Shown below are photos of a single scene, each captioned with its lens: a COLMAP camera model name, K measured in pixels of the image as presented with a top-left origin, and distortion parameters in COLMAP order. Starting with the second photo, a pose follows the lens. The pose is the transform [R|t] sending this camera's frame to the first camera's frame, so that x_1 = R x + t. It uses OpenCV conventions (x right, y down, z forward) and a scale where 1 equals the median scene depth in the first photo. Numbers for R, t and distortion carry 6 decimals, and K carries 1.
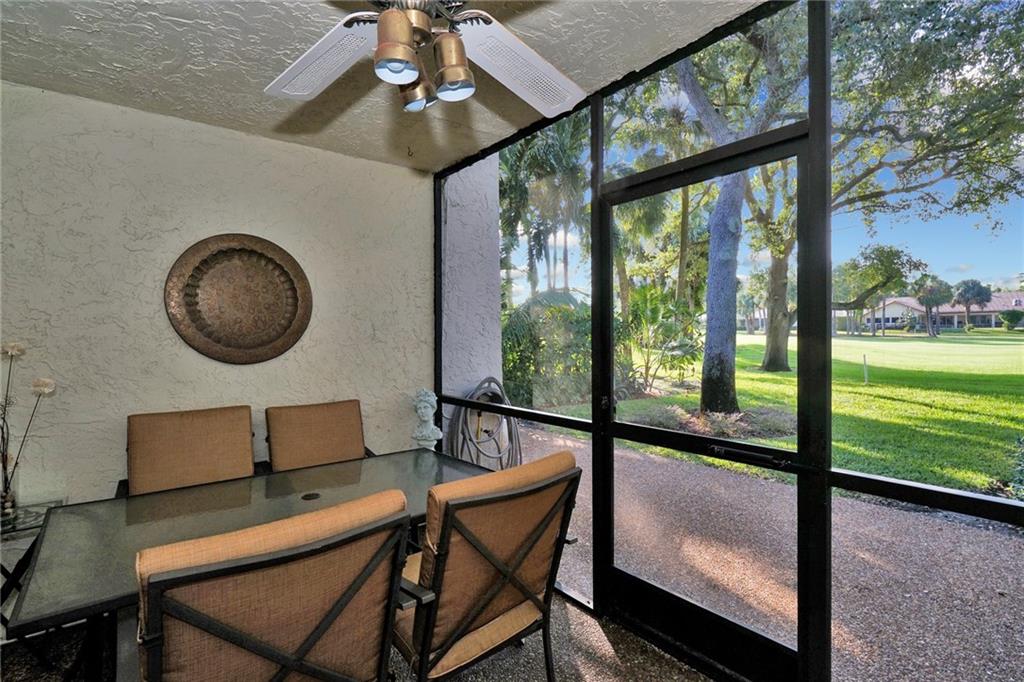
lens RADIAL K [[465.8, 0, 512.0], [0, 465.8, 341.0], [0, 0, 1]] dist [-0.006008, 0.005122]
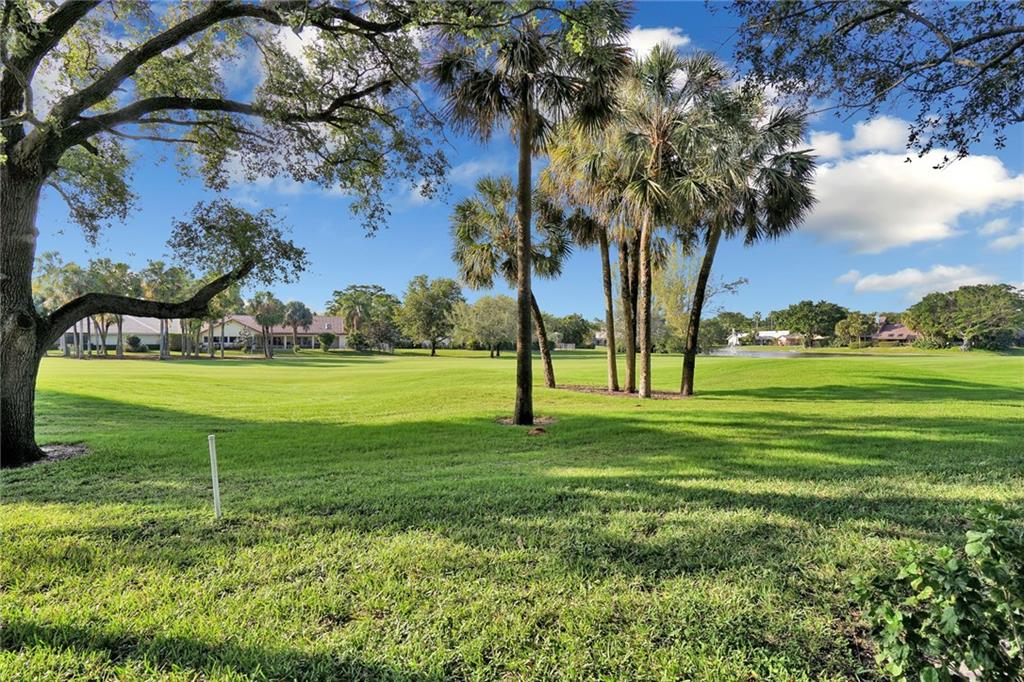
lens RADIAL K [[522.4, 0, 512.0], [0, 522.4, 341.0], [0, 0, 1]] dist [-0.000199, 0.000045]
pose [[0.375684, 0.020478, 0.926522, 0.098537], [0.015378, 0.999480, -0.028327, -0.005909], [-0.926620, 0.024890, 0.375174, 0.132539]]
